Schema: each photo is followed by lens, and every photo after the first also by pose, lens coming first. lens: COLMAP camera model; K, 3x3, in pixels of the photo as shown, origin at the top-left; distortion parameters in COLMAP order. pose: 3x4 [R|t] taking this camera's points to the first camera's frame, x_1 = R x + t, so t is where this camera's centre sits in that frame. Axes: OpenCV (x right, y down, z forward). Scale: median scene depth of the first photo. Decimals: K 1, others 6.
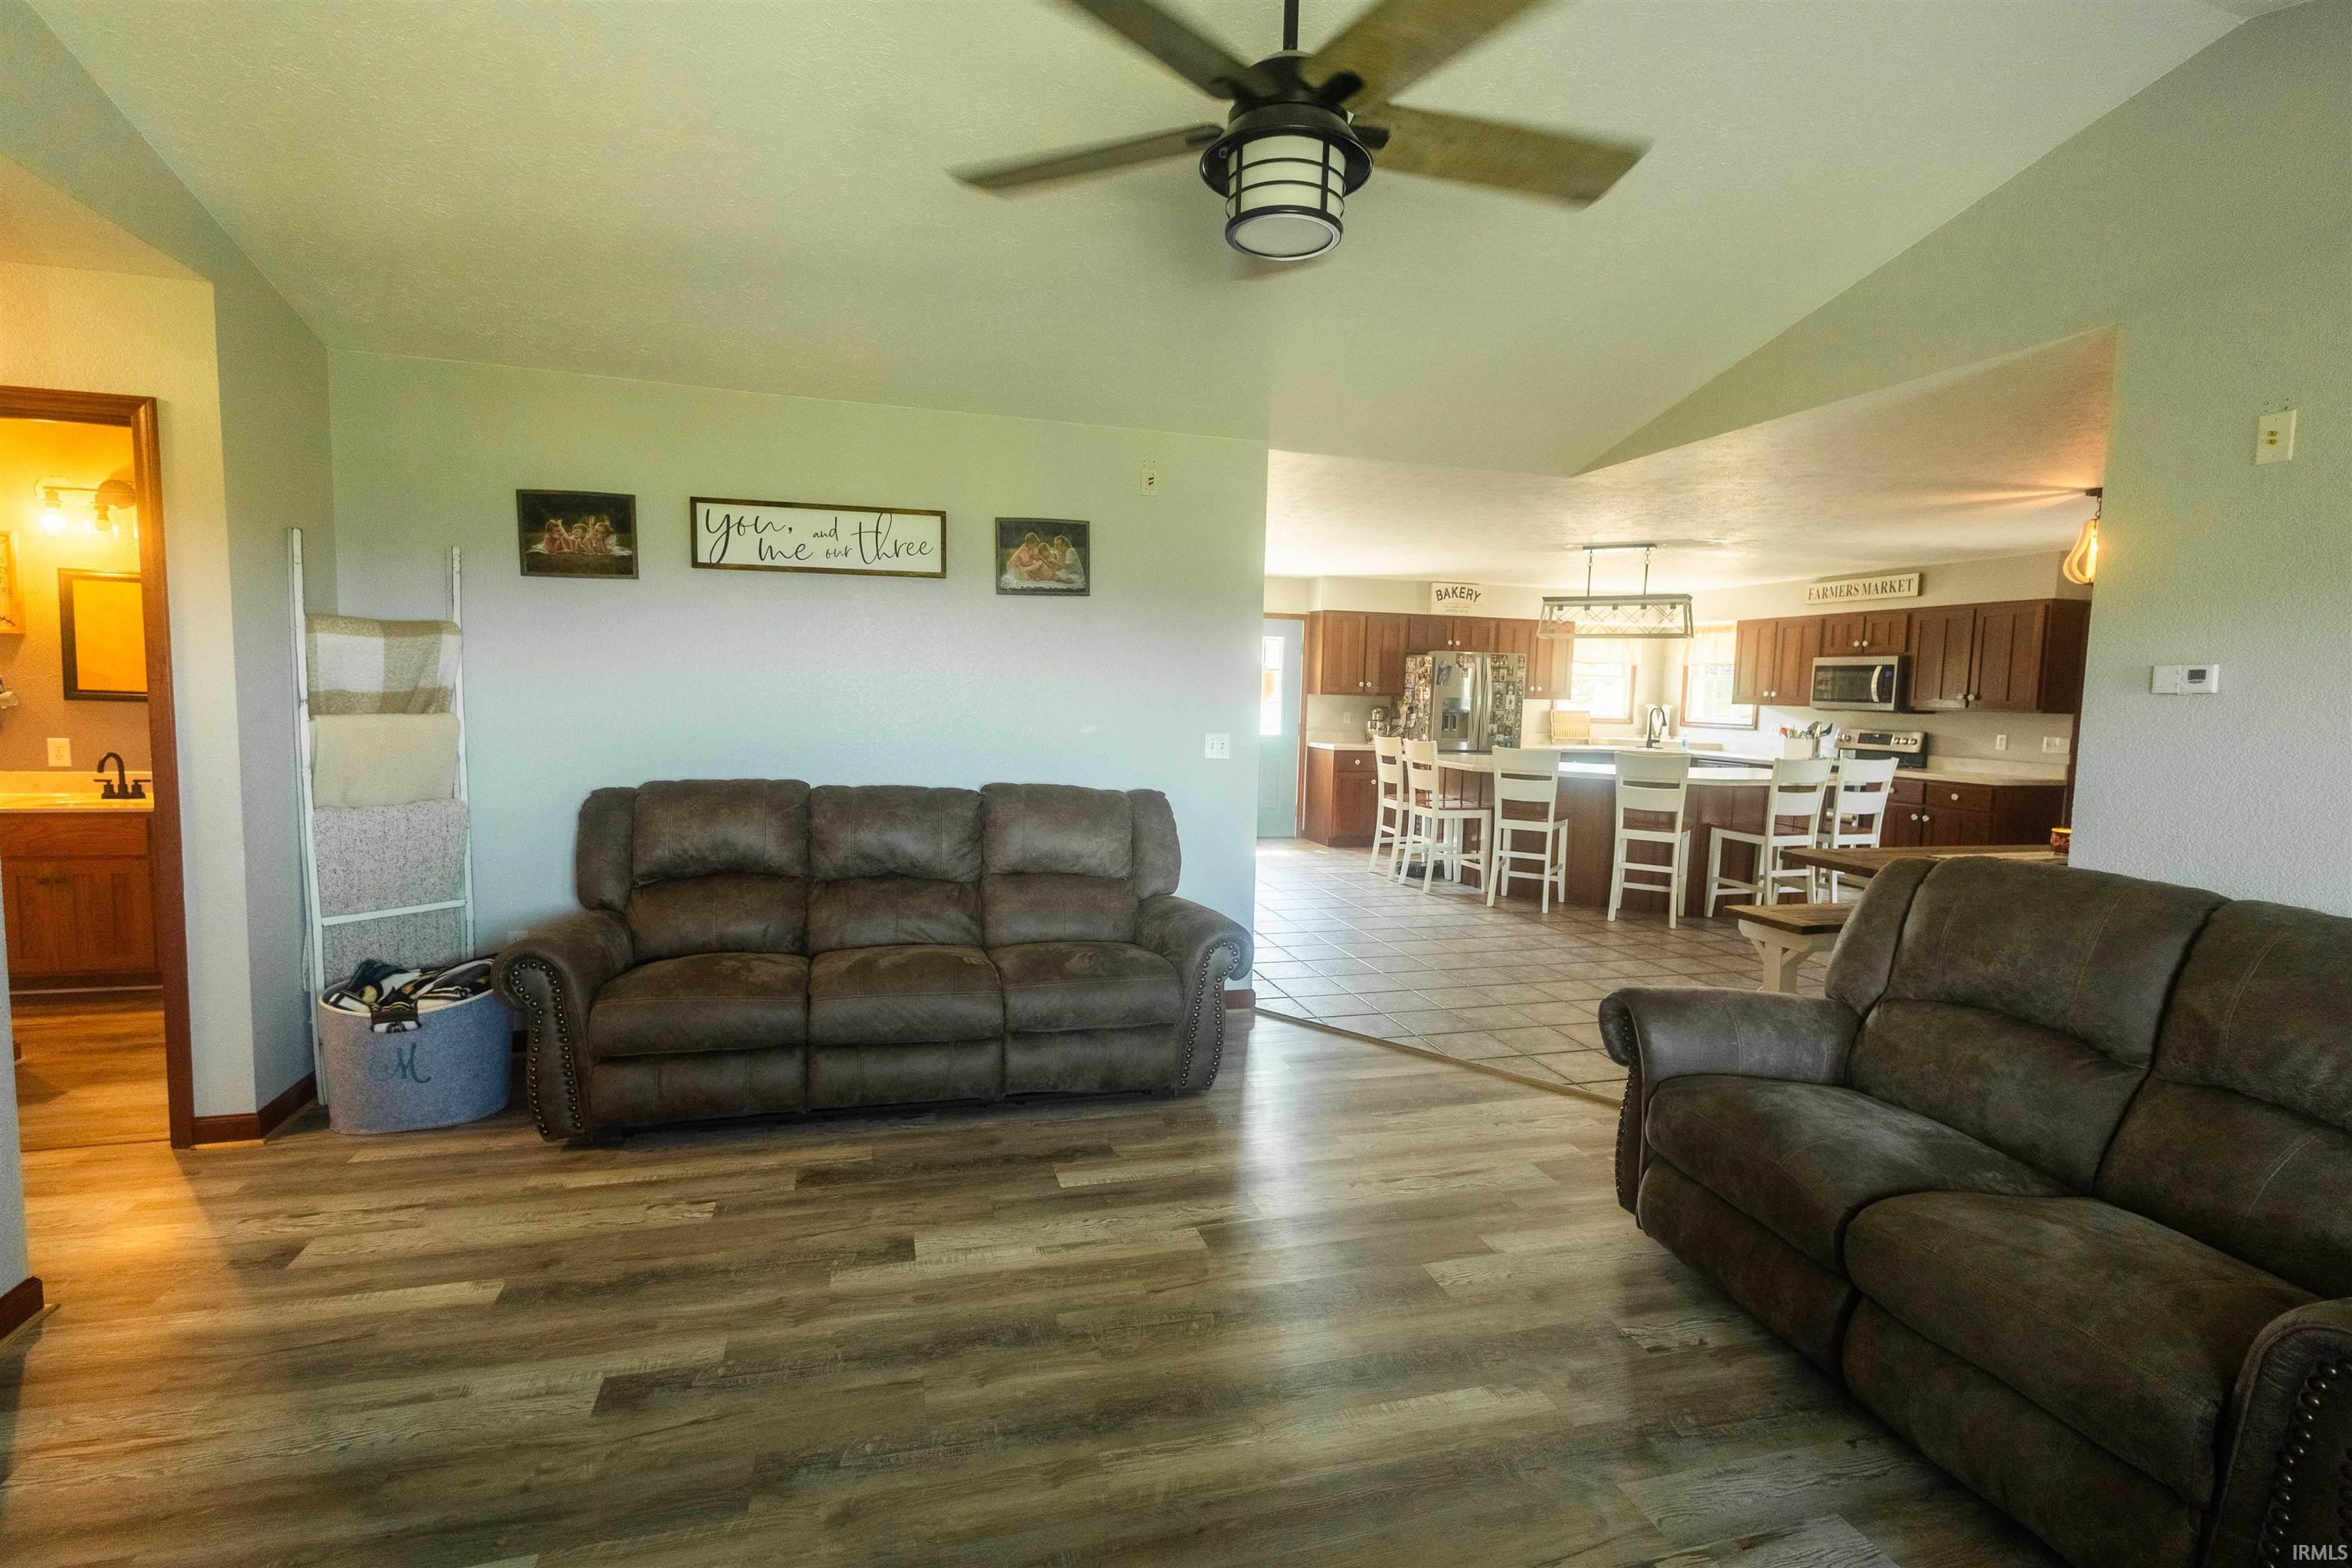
lens RADIAL K [[1086.2, 0, 1175.3], [0, 1086.2, 781.7], [0, 0, 1]] dist [0.008284, -0.001726]
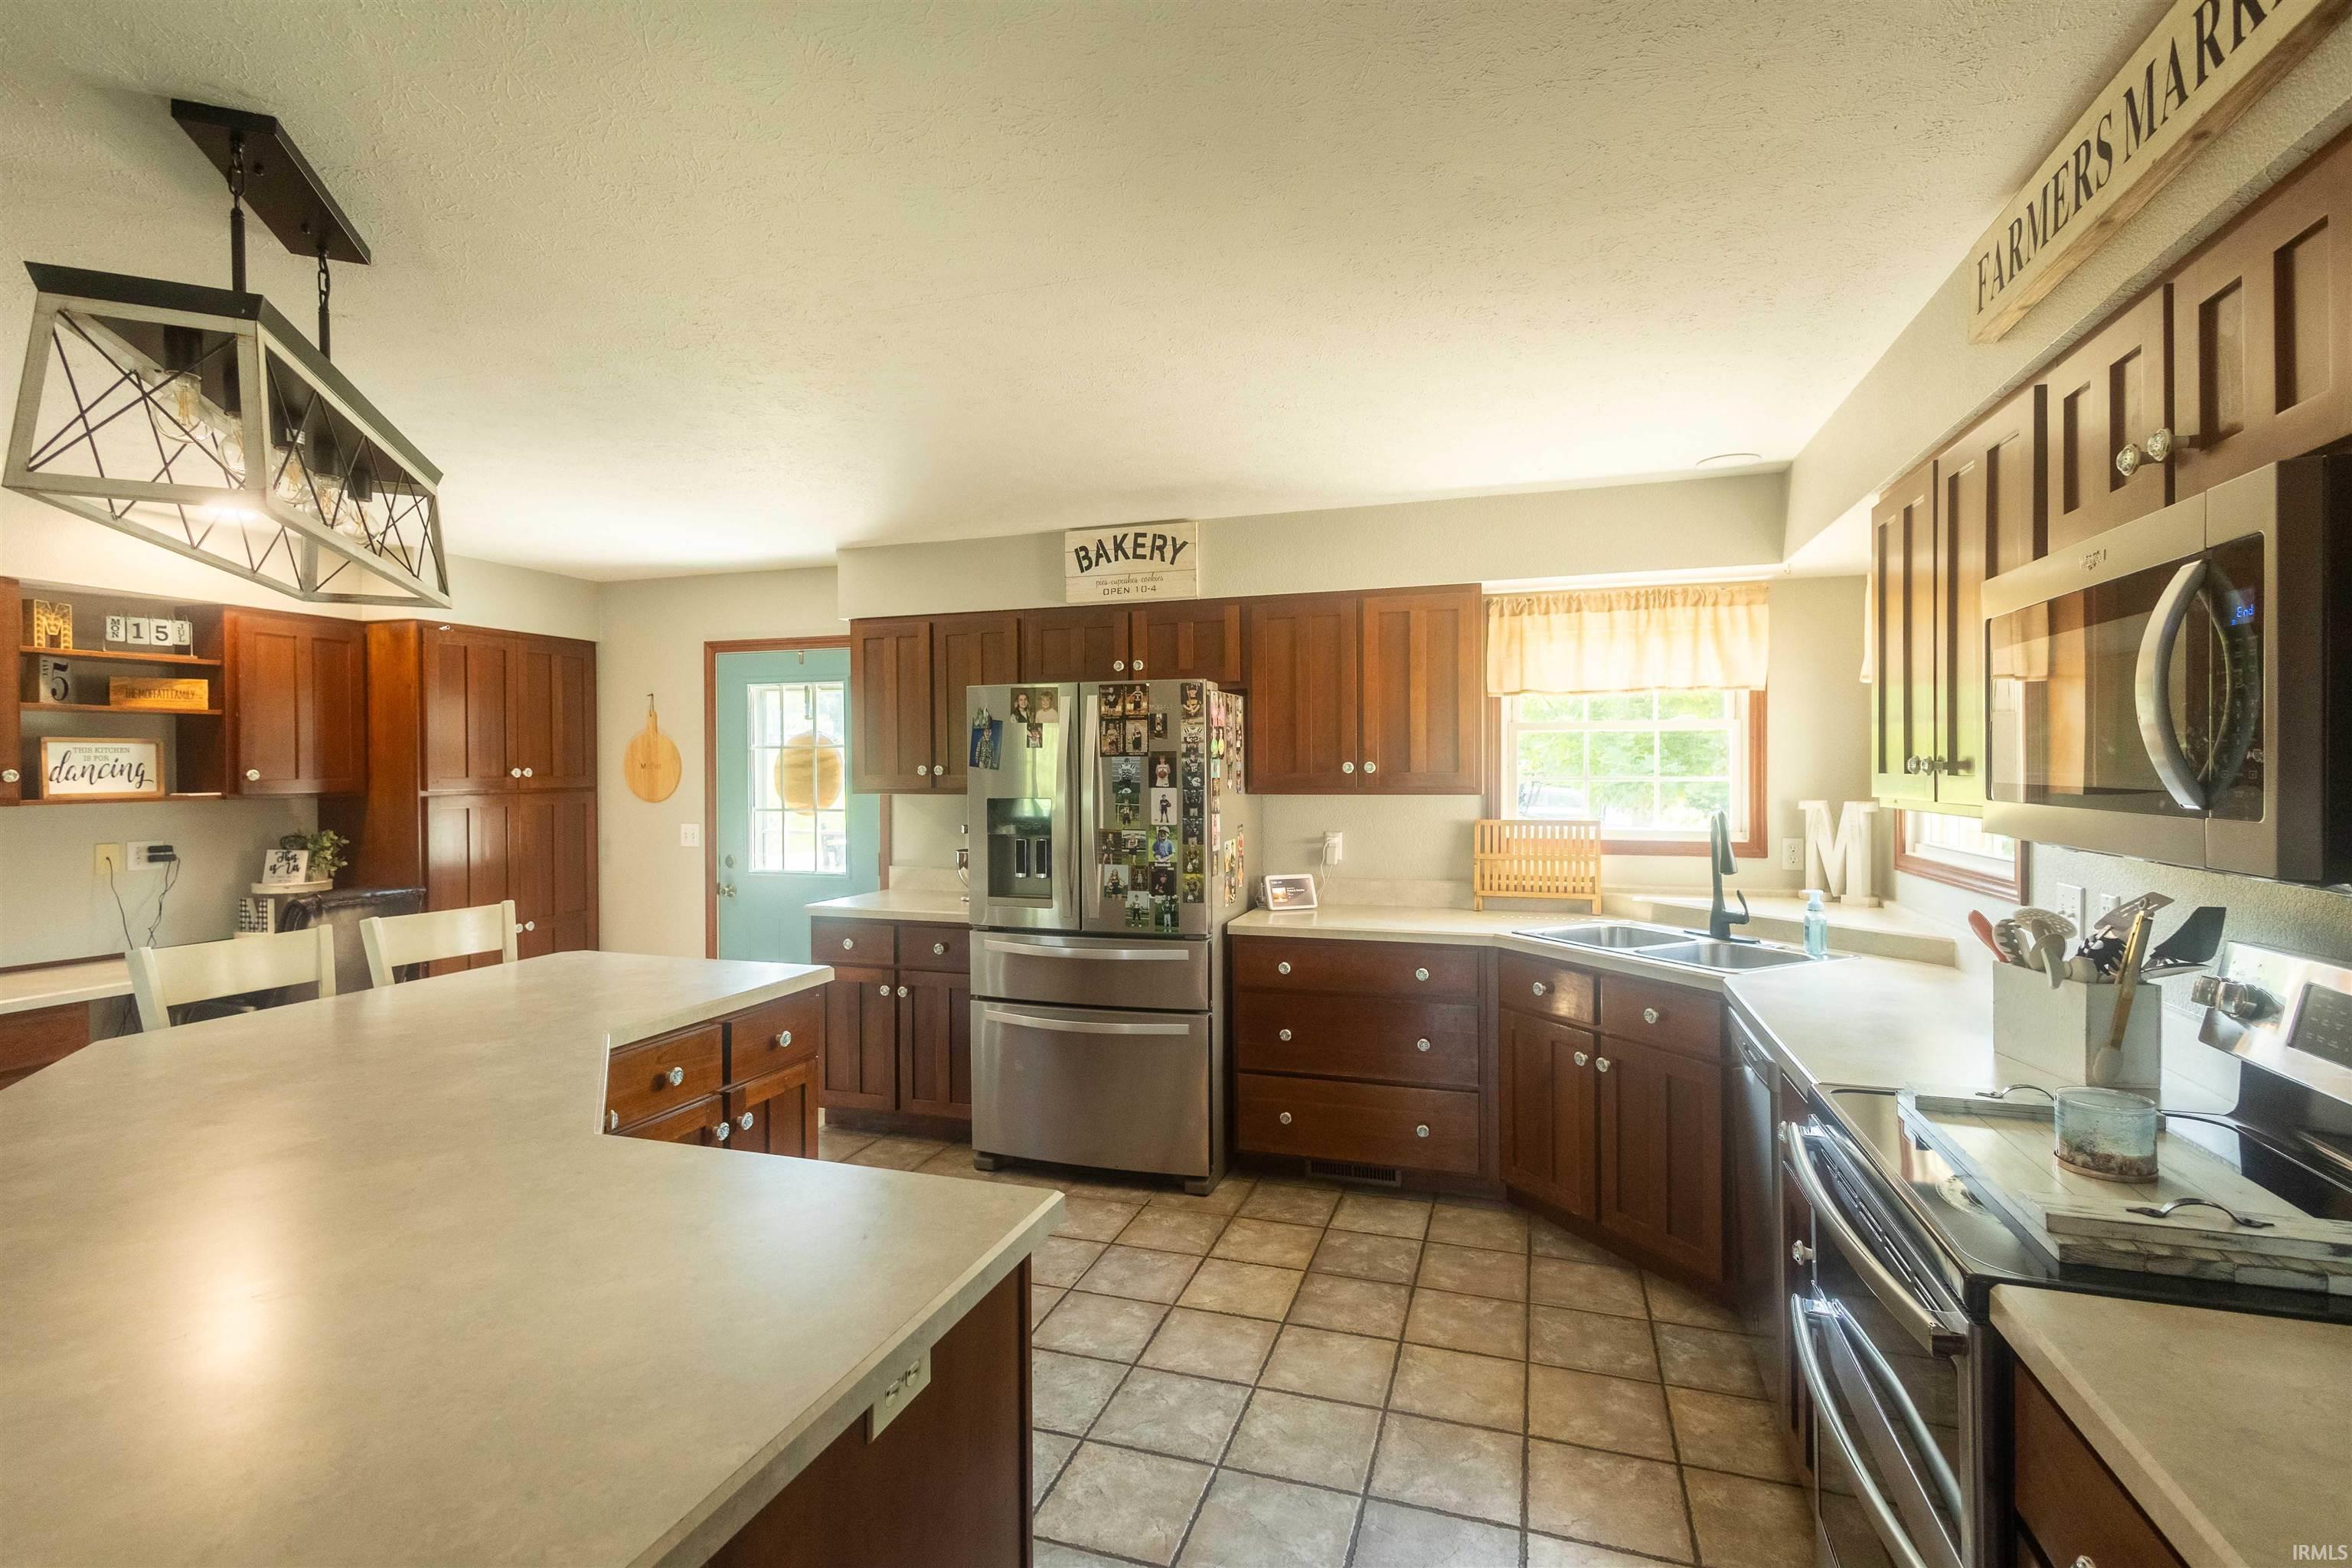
lens RADIAL K [[1086.2, 0, 1173.2], [0, 1086.2, 779.3], [0, 0, 1]] dist [0.008284, -0.001726]
pose [[0.818744, -0.023177, -0.573691, 0.517840], [-0.024600, 0.996851, -0.075381, -0.053025], [0.573631, 0.075831, 0.815596, 0.676530]]
